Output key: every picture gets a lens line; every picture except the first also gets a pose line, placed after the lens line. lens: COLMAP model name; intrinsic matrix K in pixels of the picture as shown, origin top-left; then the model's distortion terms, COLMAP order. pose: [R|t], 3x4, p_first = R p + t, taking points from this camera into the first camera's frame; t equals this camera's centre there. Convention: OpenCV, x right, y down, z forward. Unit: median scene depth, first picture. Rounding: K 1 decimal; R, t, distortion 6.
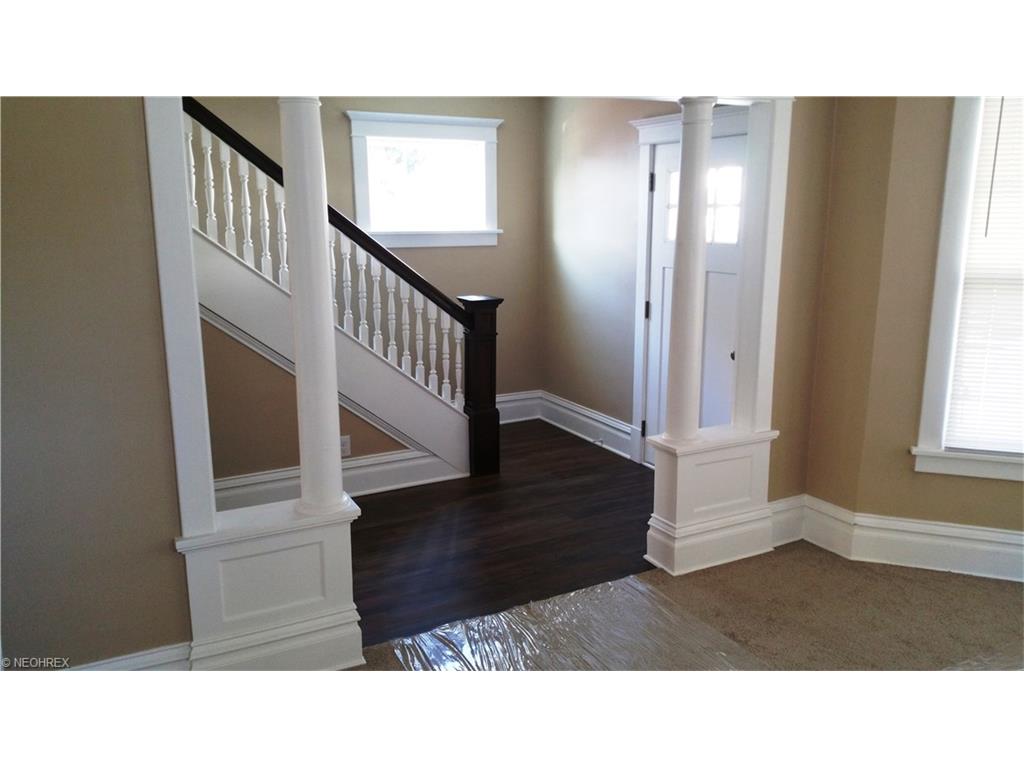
lens RADIAL K [[795.7, 0, 526.1], [0, 795.7, 378.8], [0, 0, 1]] dist [0.114716, -0.211786]
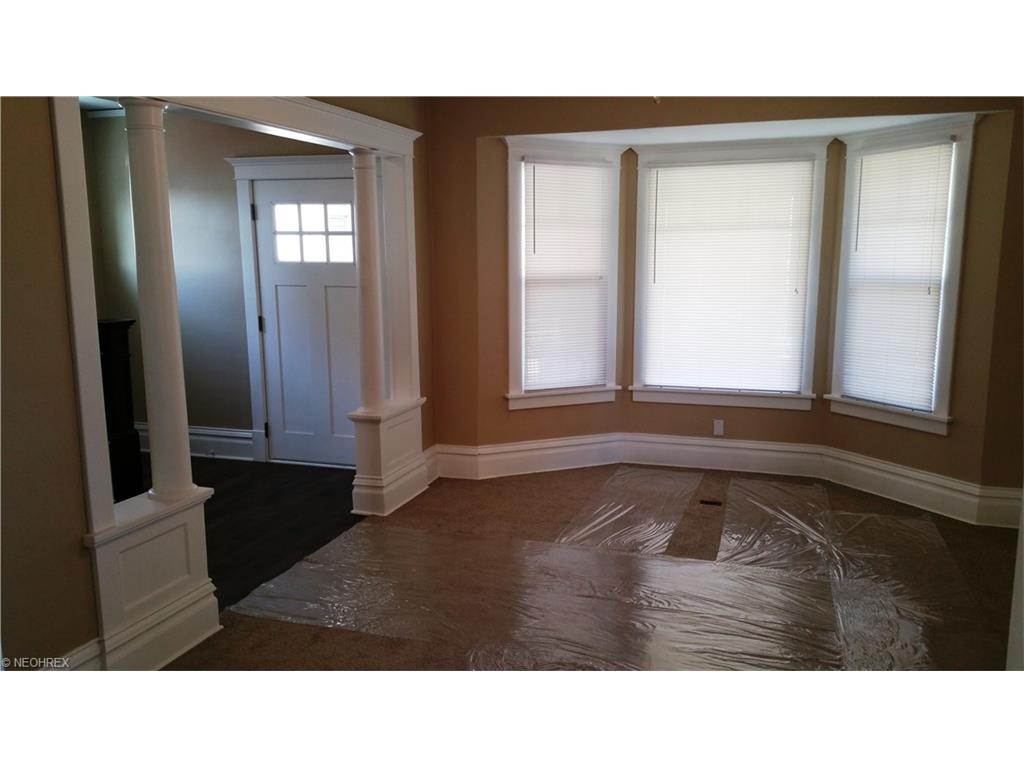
lens RADIAL K [[795.7, 0, 526.1], [0, 795.7, 378.8], [0, 0, 1]] dist [0.114716, -0.211786]
pose [[0.724363, -0.110972, 0.680429, -0.481087], [0.144093, 0.989532, 0.007987, 0.048033], [-0.674193, 0.092260, 0.732770, -0.107813]]
